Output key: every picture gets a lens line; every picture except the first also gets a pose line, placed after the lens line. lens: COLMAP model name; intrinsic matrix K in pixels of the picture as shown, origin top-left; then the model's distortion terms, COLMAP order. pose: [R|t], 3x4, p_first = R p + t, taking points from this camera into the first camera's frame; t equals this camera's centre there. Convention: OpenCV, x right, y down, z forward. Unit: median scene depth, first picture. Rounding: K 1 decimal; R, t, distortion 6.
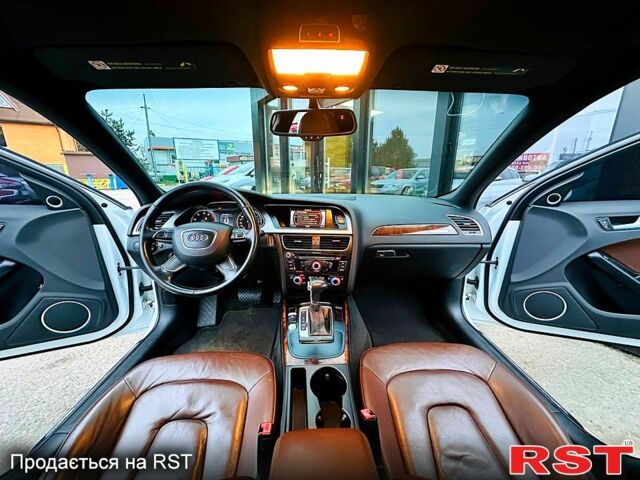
lens RADIAL K [[254.2, 0, 320.0], [0, 254.2, 240.0], [0, 0, 1]] dist [-0.001213, -0.000059]
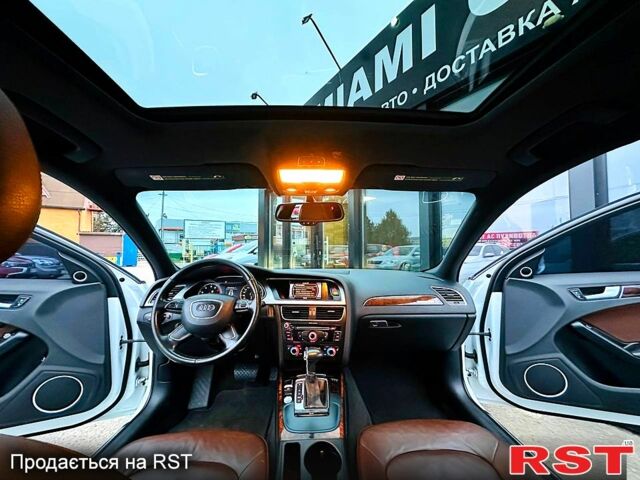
lens RADIAL K [[254.2, 0, 320.0], [0, 254.2, 240.0], [0, 0, 1]] dist [-0.001213, -0.000059]
pose [[0.999983, -0.005550, -0.001817, 0.018319], [0.004771, 0.955827, -0.293891, 0.028790], [0.003367, 0.293877, 0.955837, -0.113846]]
